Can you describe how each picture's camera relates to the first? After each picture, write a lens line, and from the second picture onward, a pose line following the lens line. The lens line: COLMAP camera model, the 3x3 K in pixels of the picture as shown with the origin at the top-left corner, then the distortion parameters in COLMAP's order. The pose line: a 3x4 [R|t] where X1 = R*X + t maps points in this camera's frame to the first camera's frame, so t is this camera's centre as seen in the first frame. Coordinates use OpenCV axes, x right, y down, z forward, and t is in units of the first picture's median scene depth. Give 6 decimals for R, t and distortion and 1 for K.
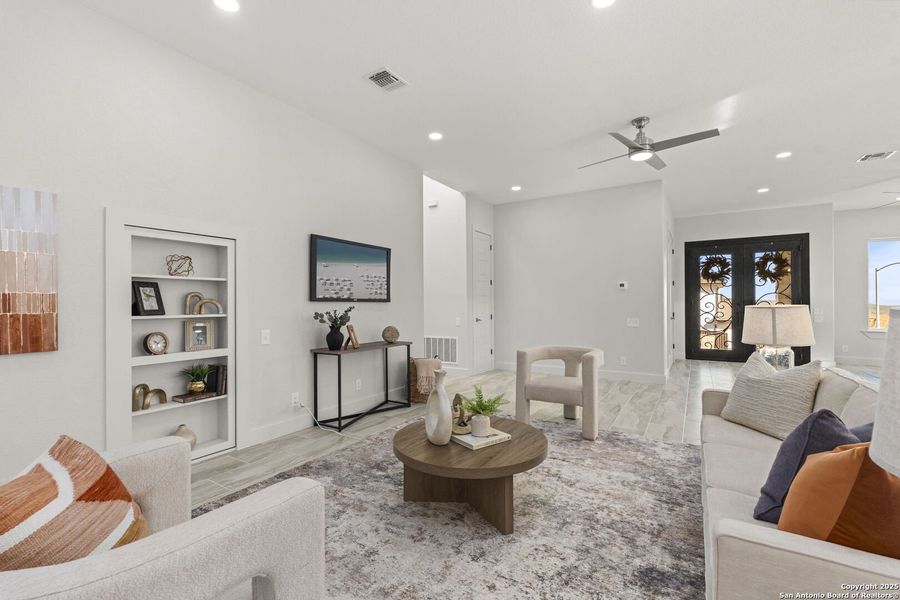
lens RADIAL K [[391.9, 0, 446.0], [0, 391.9, 302.6], [0, 0, 1]] dist [0.000857, 0.000109]
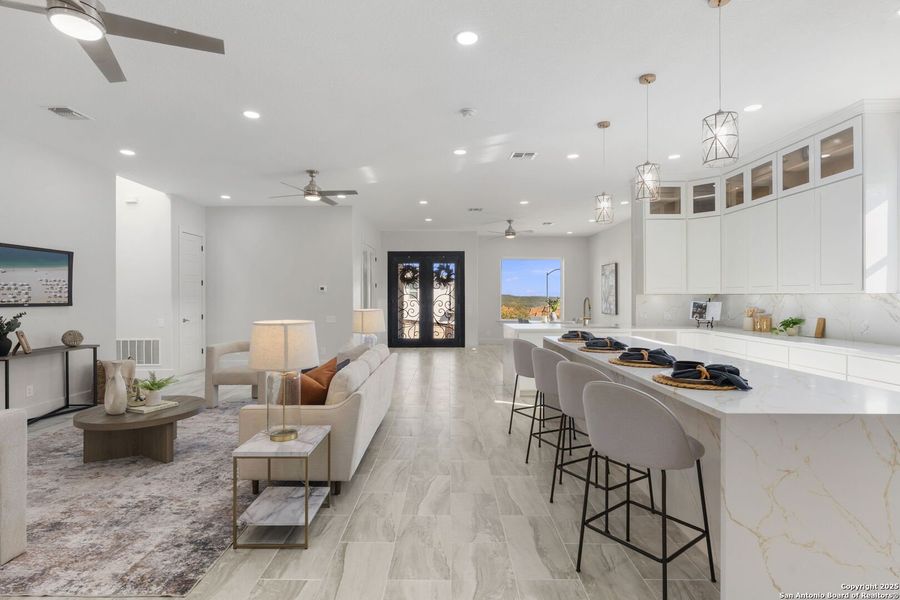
lens RADIAL K [[438.1, 0, 443.9], [0, 438.1, 295.3], [0, 0, 1]] dist [0.000713, 0.000064]
pose [[0.848033, 0.004412, 0.529924, 0.069175], [-0.003709, 0.999990, -0.002390, -0.029868], [-0.529930, 0.000062, 0.848041, -0.452505]]
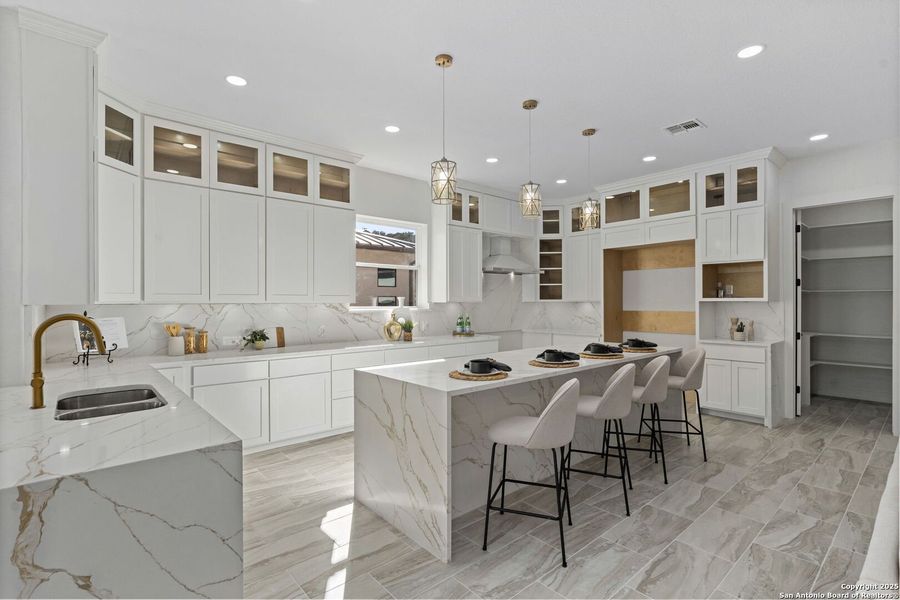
lens RADIAL K [[424.4, 0, 449.0], [0, 424.4, 302.7], [0, 0, 1]] dist [-0.004085, -0.000633]
pose [[-0.958345, 0.004611, 0.285575, 0.679767], [0.004963, 0.999988, 0.000509, -0.039202], [-0.285569, 0.001905, -0.958356, 0.782657]]
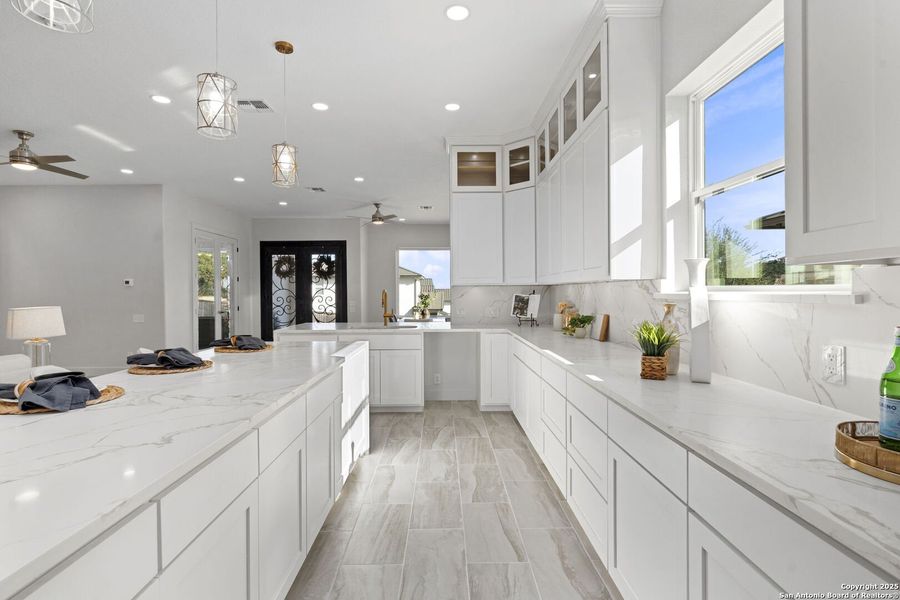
lens RADIAL K [[433.7, 0, 450.0], [0, 433.7, 300.0], [0, 0, 1]] dist [-0.064777, 0.027349]
pose [[0.830143, -0.010415, 0.557453, 0.708553], [0.001269, 0.999858, 0.016790, -0.021064], [-0.557549, -0.013231, 0.830039, -0.520848]]
